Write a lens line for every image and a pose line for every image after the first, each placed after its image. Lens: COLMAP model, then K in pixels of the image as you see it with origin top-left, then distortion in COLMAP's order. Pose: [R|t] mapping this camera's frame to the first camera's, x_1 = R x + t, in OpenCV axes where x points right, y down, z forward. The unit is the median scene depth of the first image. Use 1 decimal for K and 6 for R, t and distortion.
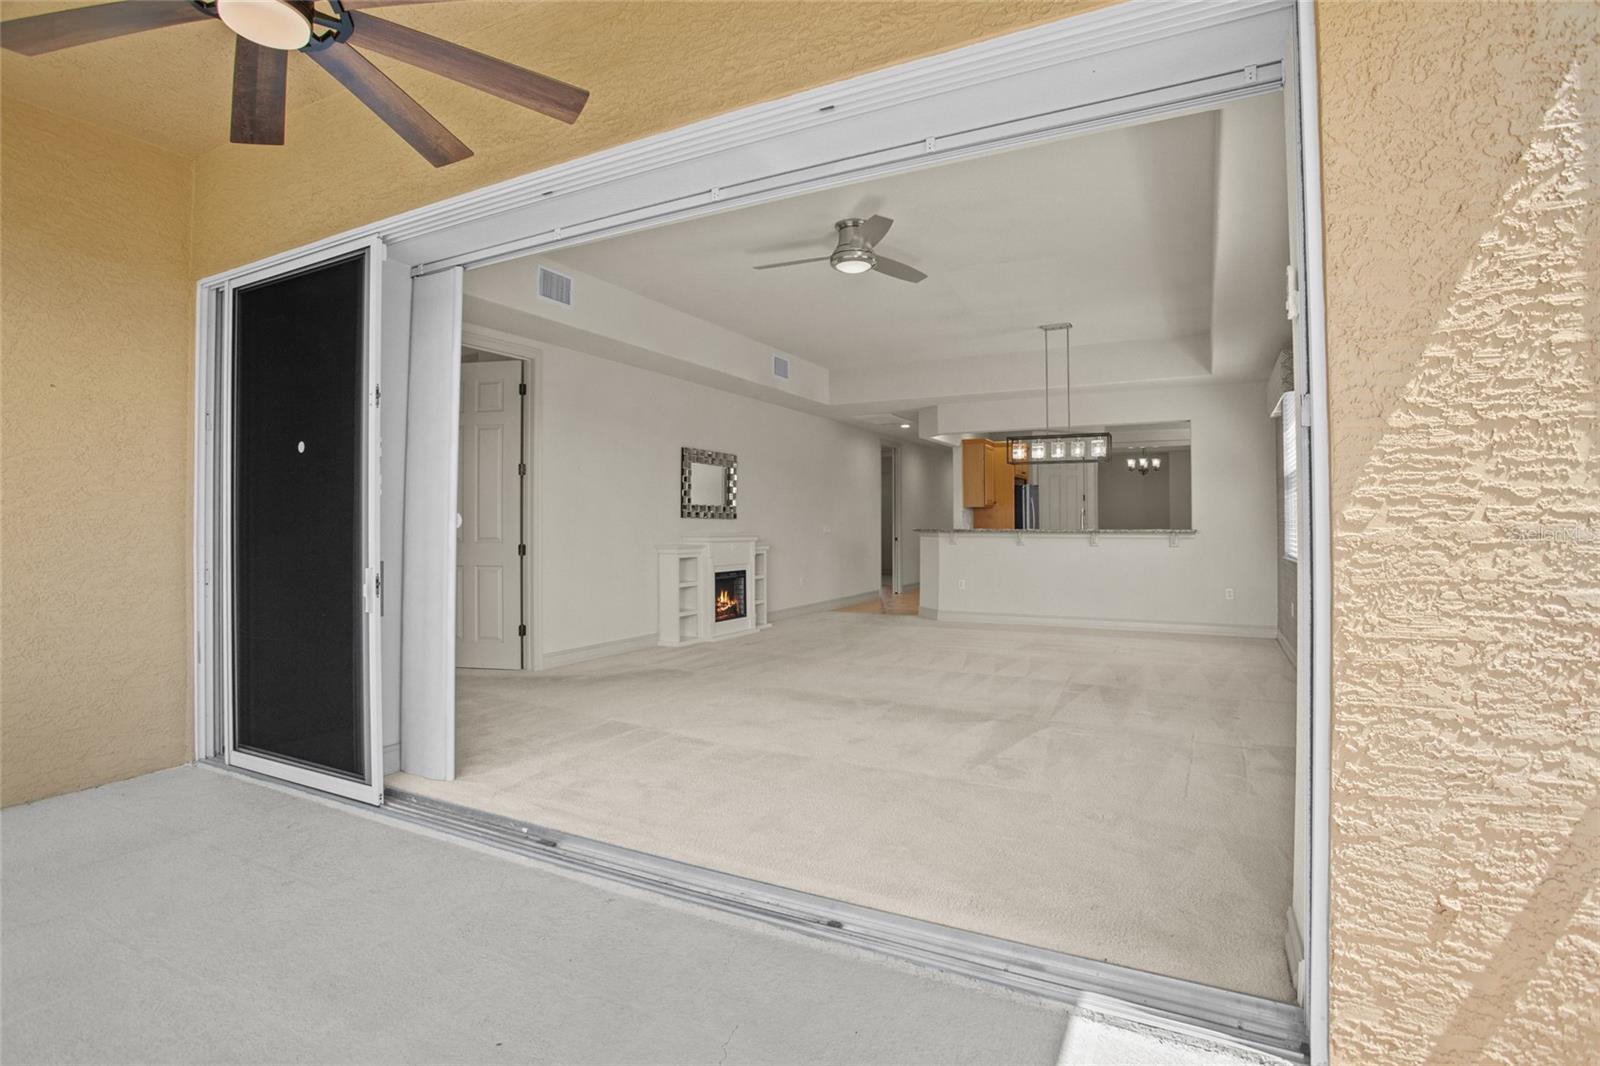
lens RADIAL K [[772.7, 0, 803.5], [0, 772.7, 524.6], [0, 0, 1]] dist [-0.061035, 0.023246]
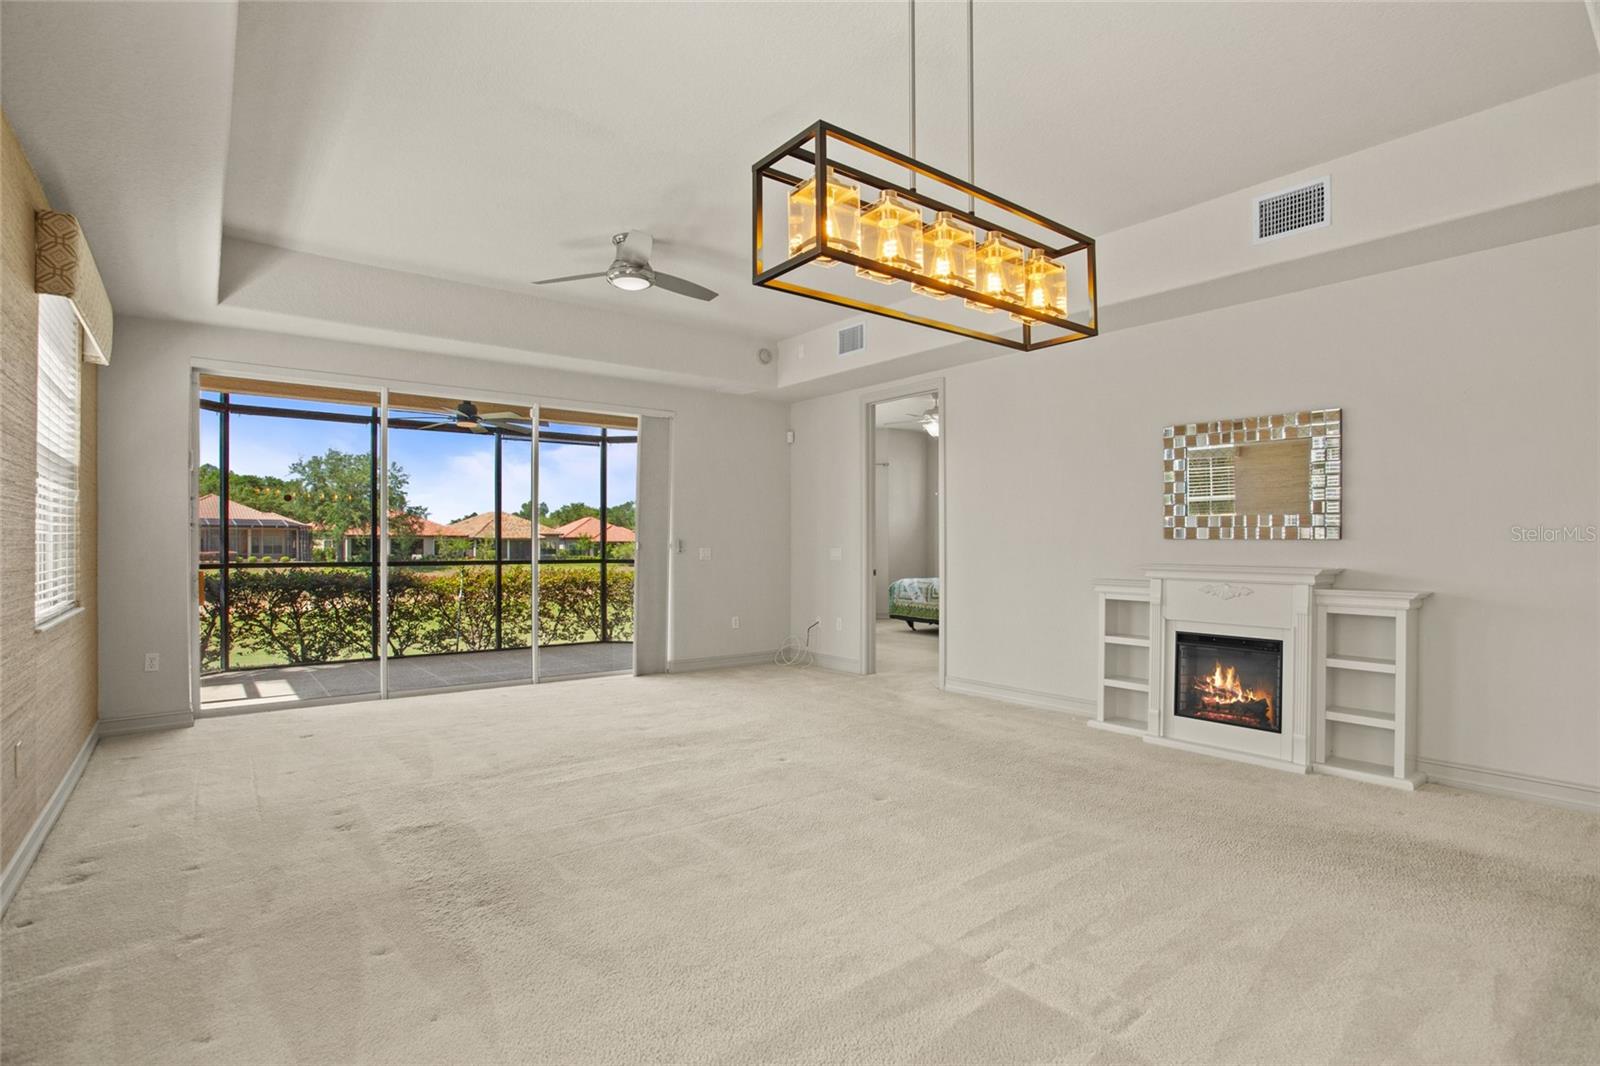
lens RADIAL K [[778.1, 0, 799.2], [0, 778.1, 525.1], [0, 0, 1]] dist [-0.058741, 0.022219]
pose [[-0.421374, -0.017234, -0.906723, 0.519680], [0.005913, 0.999746, -0.021750, -0.007655], [0.906868, -0.014526, -0.421165, 0.937981]]
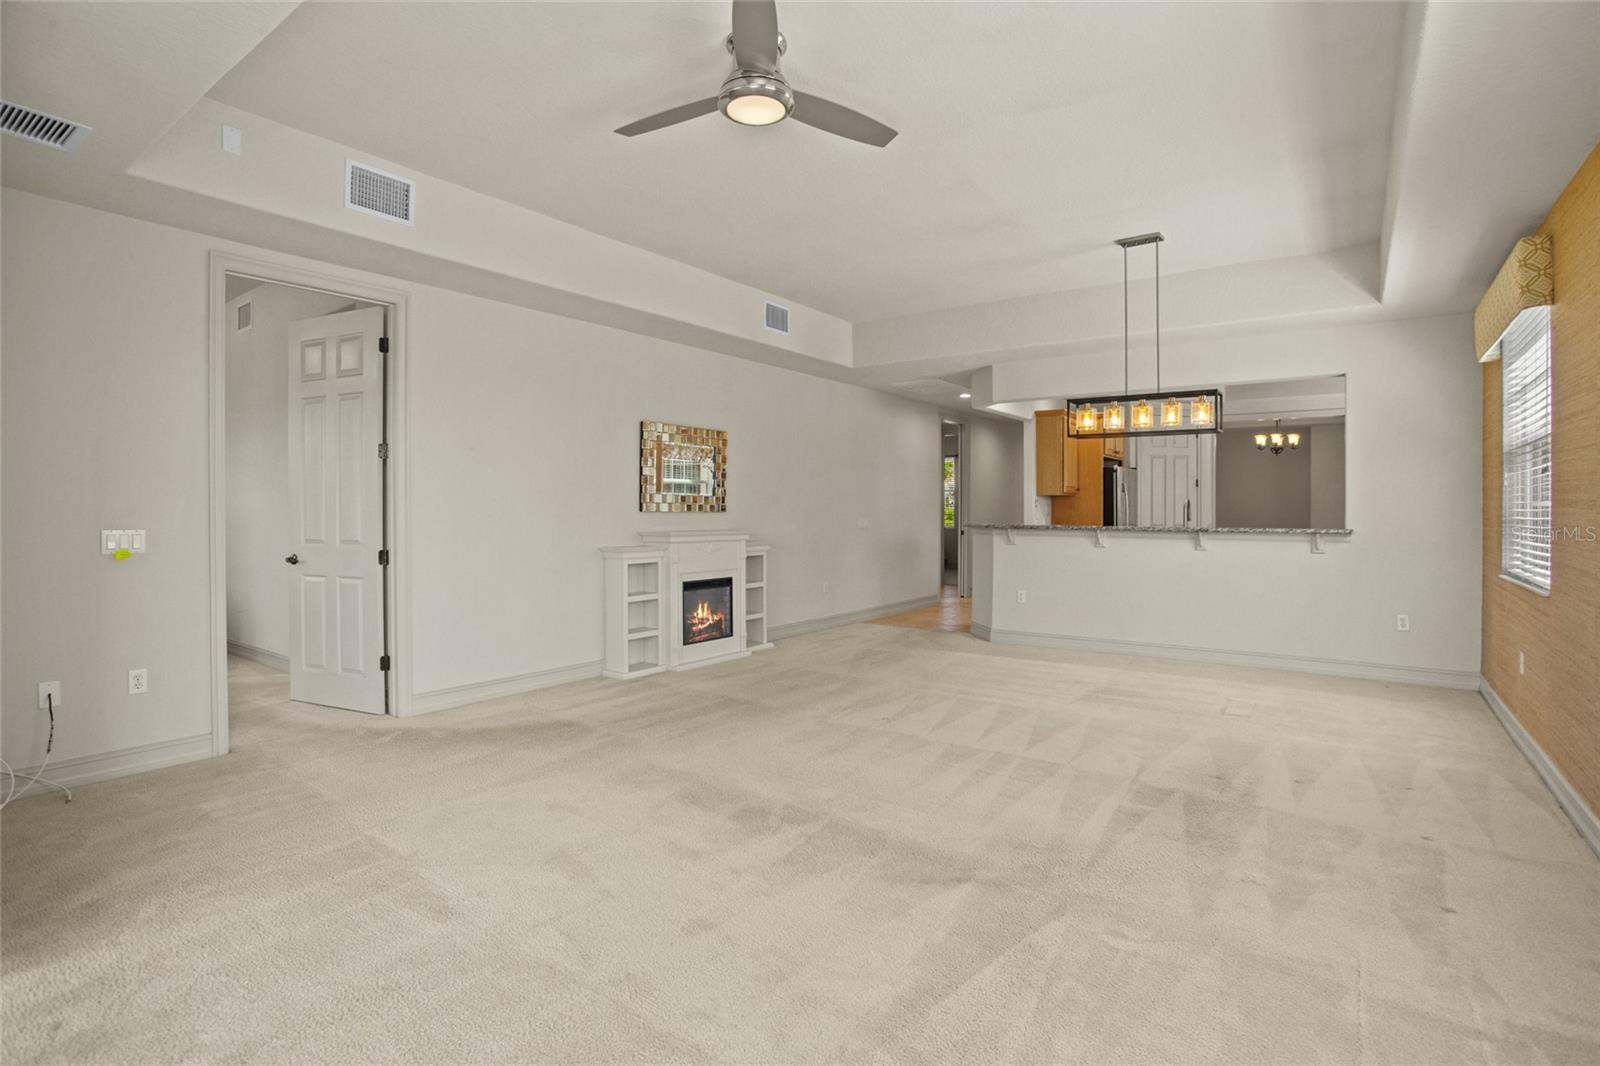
lens RADIAL K [[778.1, 0, 799.2], [0, 778.1, 525.1], [0, 0, 1]] dist [-0.058741, 0.022219]
pose [[0.989795, 0.004972, -0.142415, 0.105484], [-0.002010, 0.999779, 0.020939, -0.011069], [0.142487, -0.020439, 0.989586, 0.224574]]
